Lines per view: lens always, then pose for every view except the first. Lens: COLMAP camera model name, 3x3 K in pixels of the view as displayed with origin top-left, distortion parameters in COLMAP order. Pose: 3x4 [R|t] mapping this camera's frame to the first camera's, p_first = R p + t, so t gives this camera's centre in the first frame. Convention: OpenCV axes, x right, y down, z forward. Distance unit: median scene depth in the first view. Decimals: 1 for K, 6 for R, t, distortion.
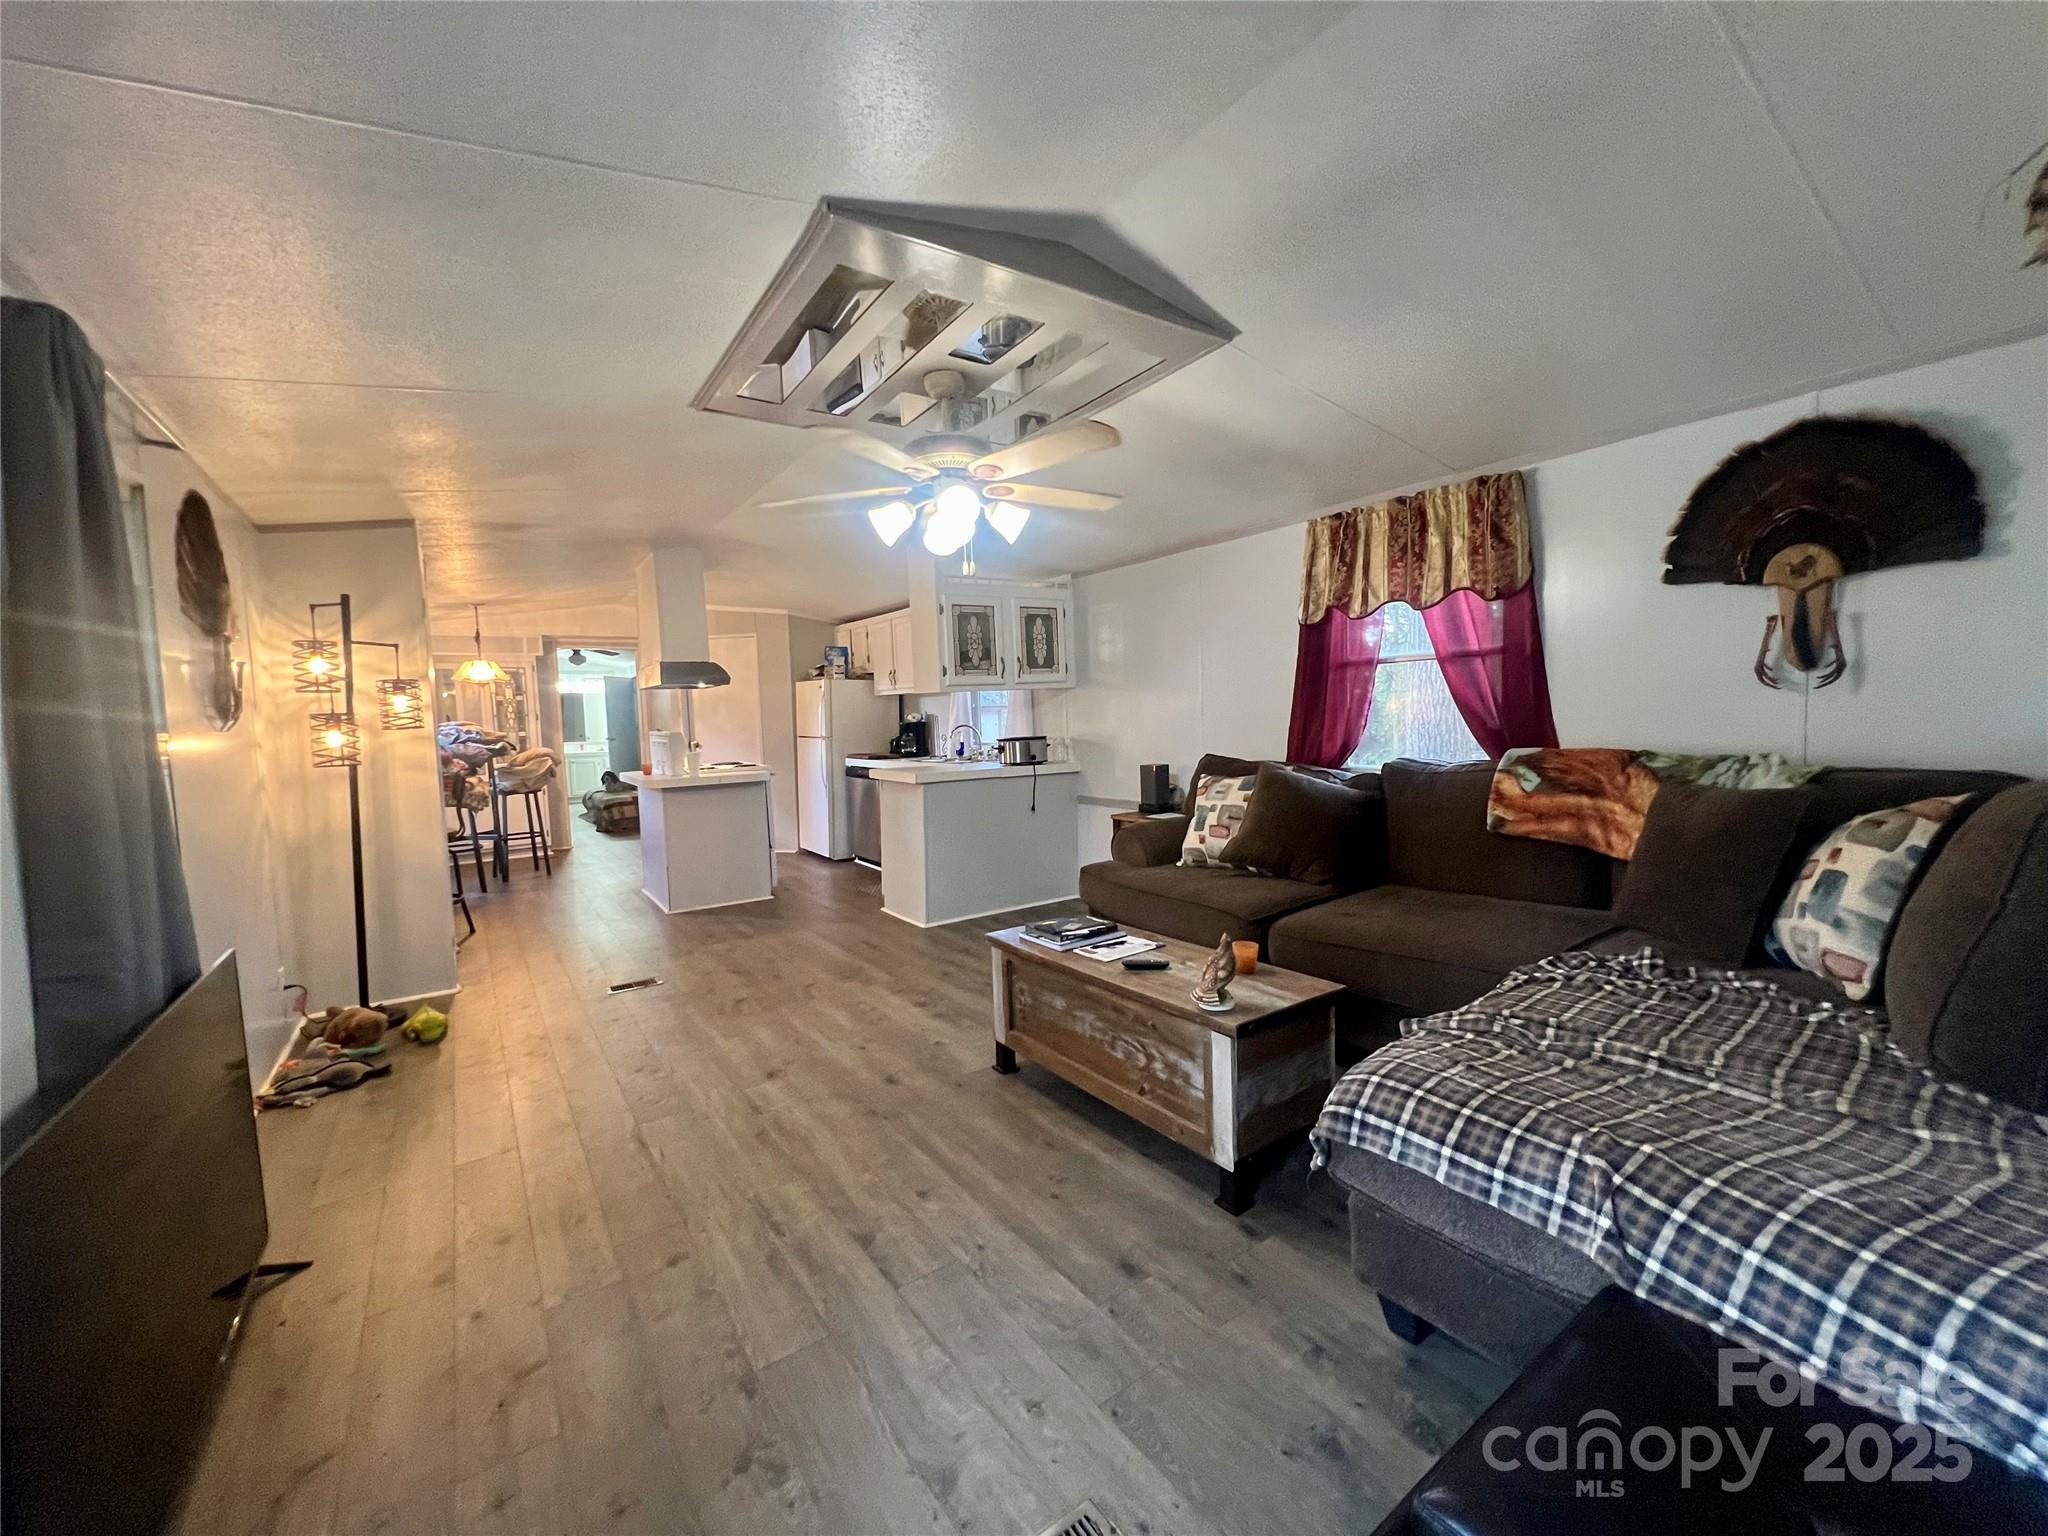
lens RADIAL K [[811.0, 0, 1023.4], [0, 811.0, 762.0], [0, 0, 1]] dist [-0.000223, 0.000581]
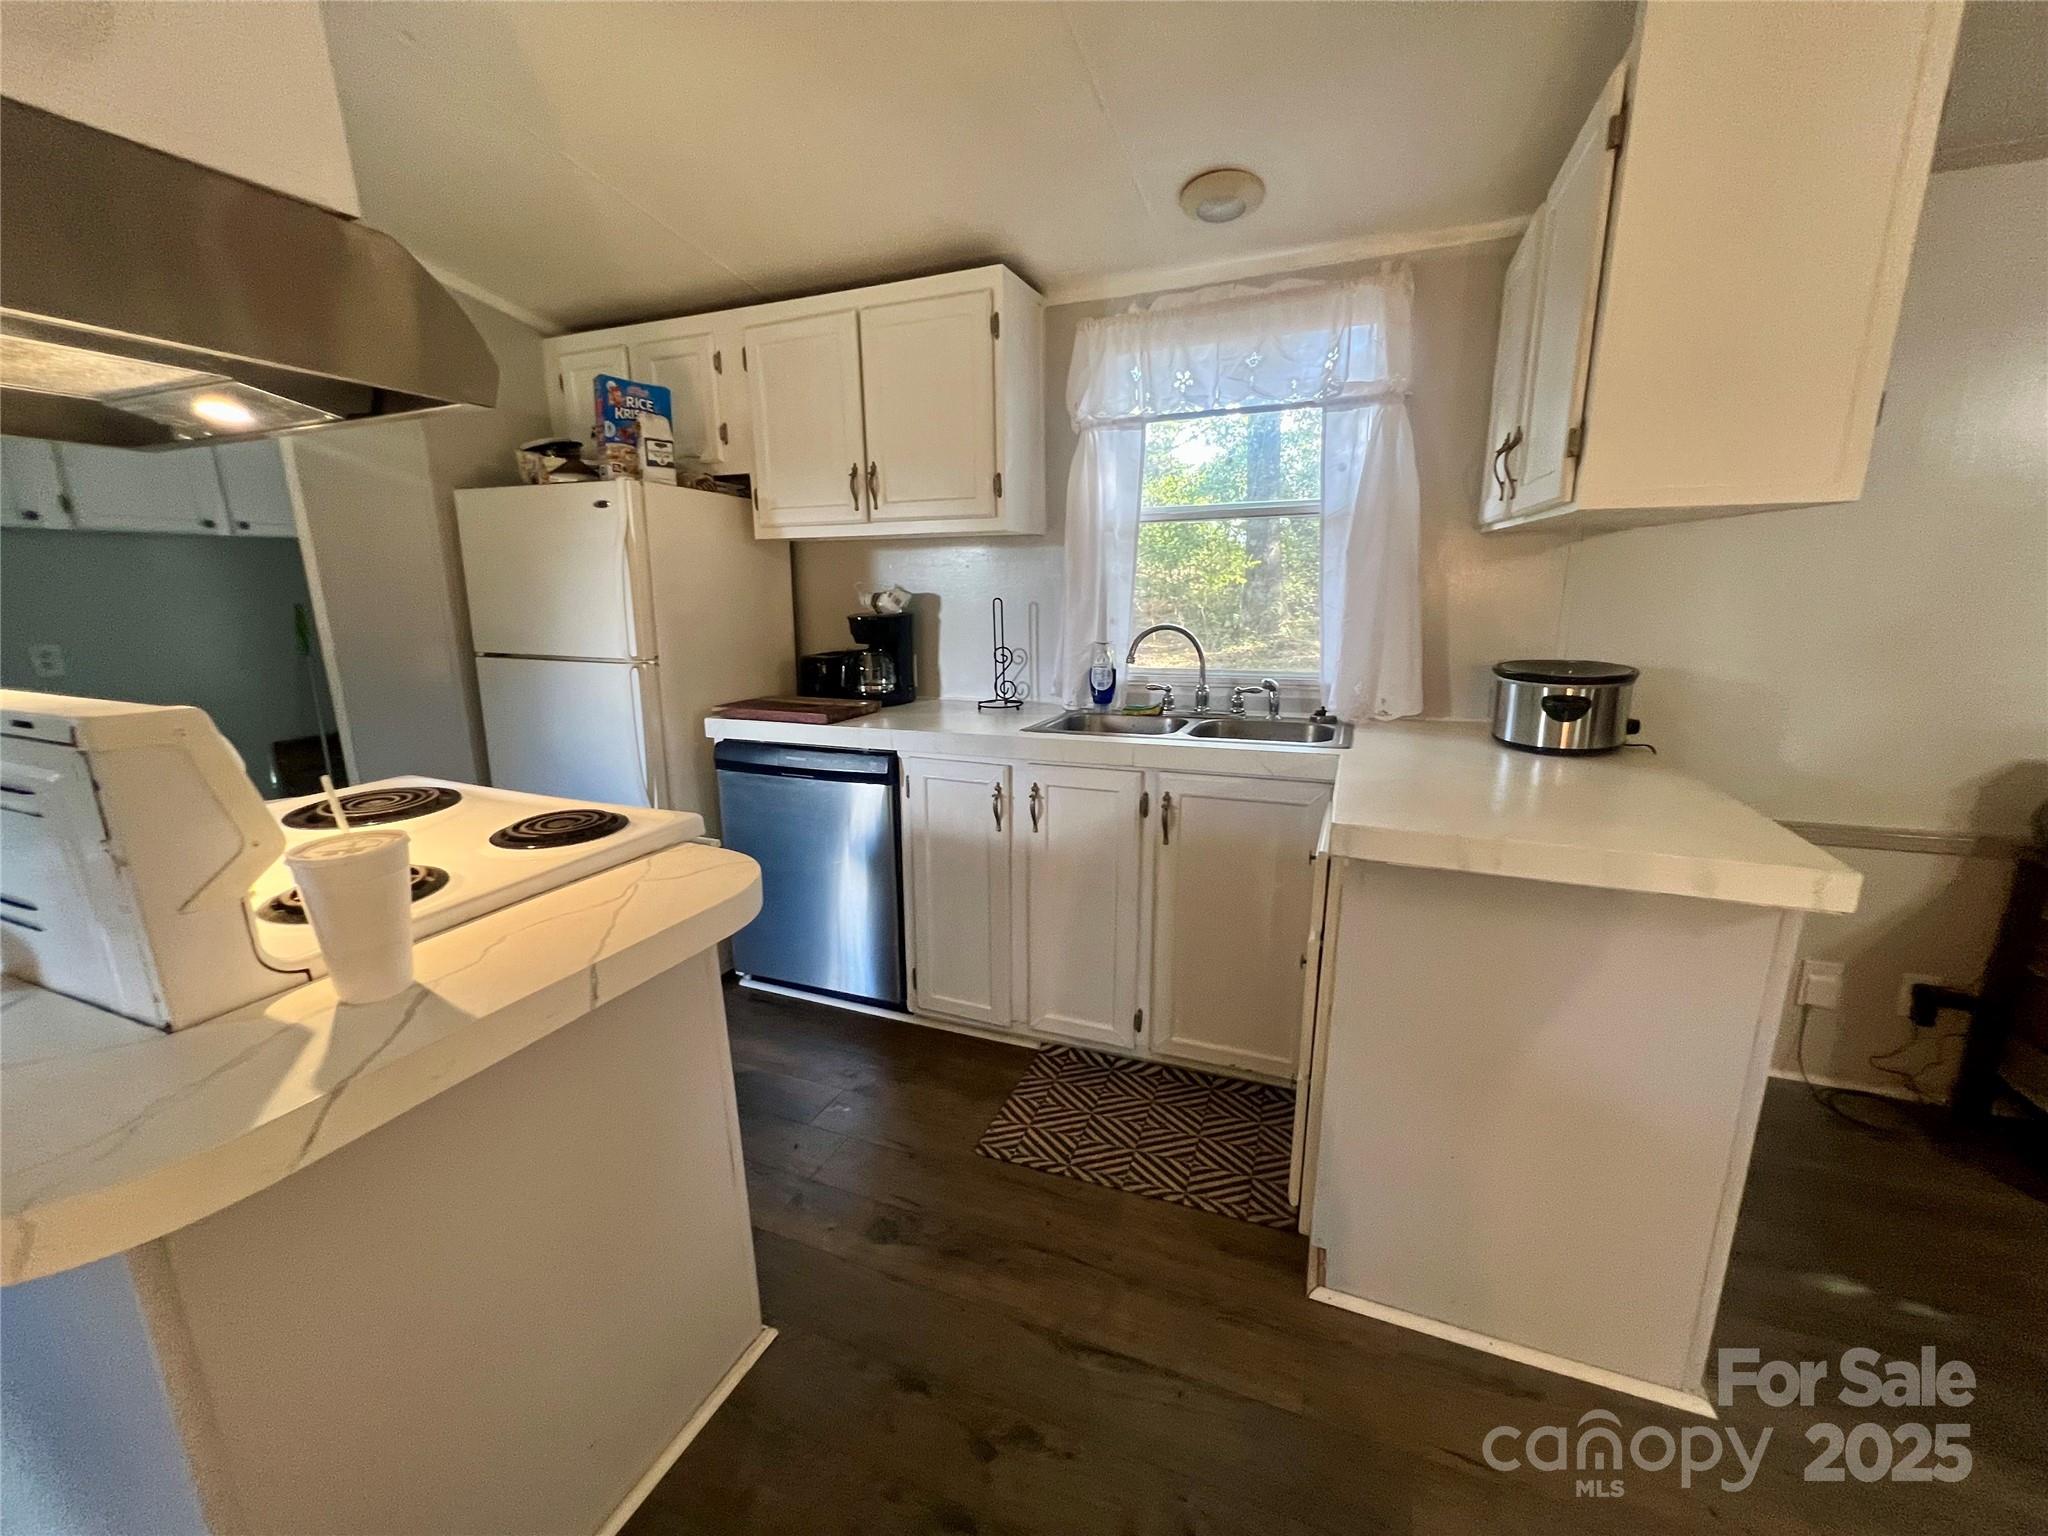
lens RADIAL K [[811.0, 0, 1017.1], [0, 811.0, 770.6], [0, 0, 1]] dist [-0.000223, 0.000581]
pose [[0.835417, -0.102907, 0.539896, -0.298379], [0.018570, 0.987039, 0.159400, -0.035786], [-0.549302, -0.123139, 0.826501, 0.628760]]
